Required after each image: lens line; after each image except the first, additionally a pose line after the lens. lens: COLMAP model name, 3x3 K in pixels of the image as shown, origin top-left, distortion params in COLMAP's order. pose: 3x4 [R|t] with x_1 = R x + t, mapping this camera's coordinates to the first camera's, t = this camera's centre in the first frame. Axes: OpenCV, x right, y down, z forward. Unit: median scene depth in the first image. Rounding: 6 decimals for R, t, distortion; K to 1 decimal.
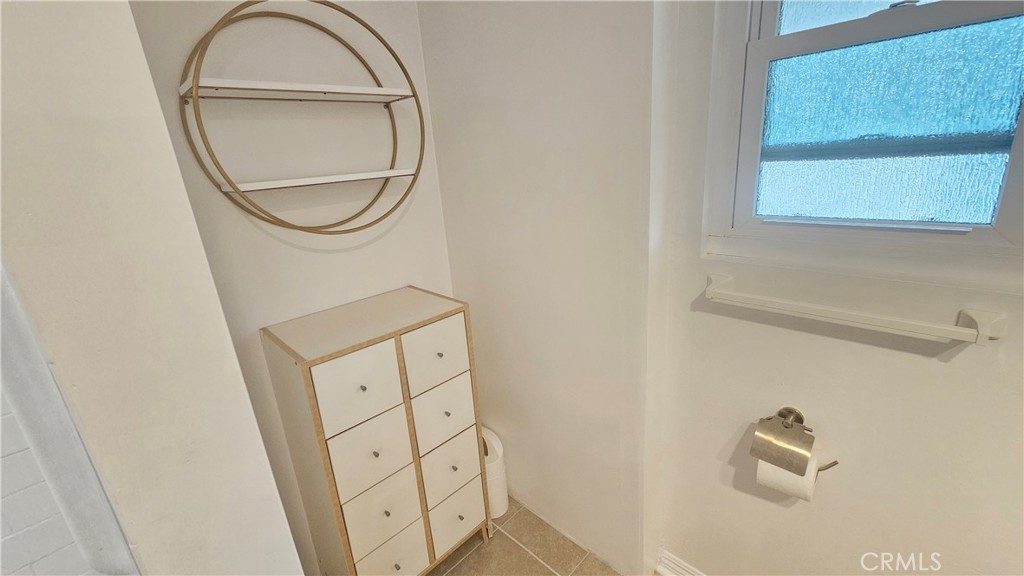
lens RADIAL K [[420.7, 0, 509.3], [0, 420.7, 281.7], [0, 0, 1]] dist [-0.001290, -0.000890]
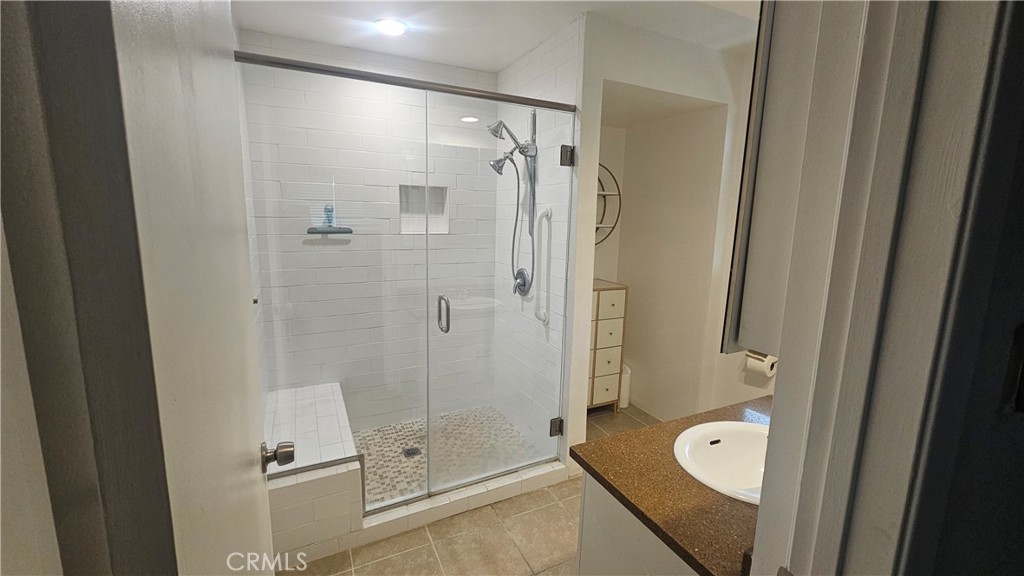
lens RADIAL K [[420.7, 0, 509.3], [0, 420.7, 281.7], [0, 0, 1]] dist [-0.001290, -0.000890]
pose [[0.944760, 0.145358, -0.293768, -0.040544], [-0.179230, 0.979521, -0.091732, 0.328866], [0.274418, 0.139317, 0.951465, -1.228146]]
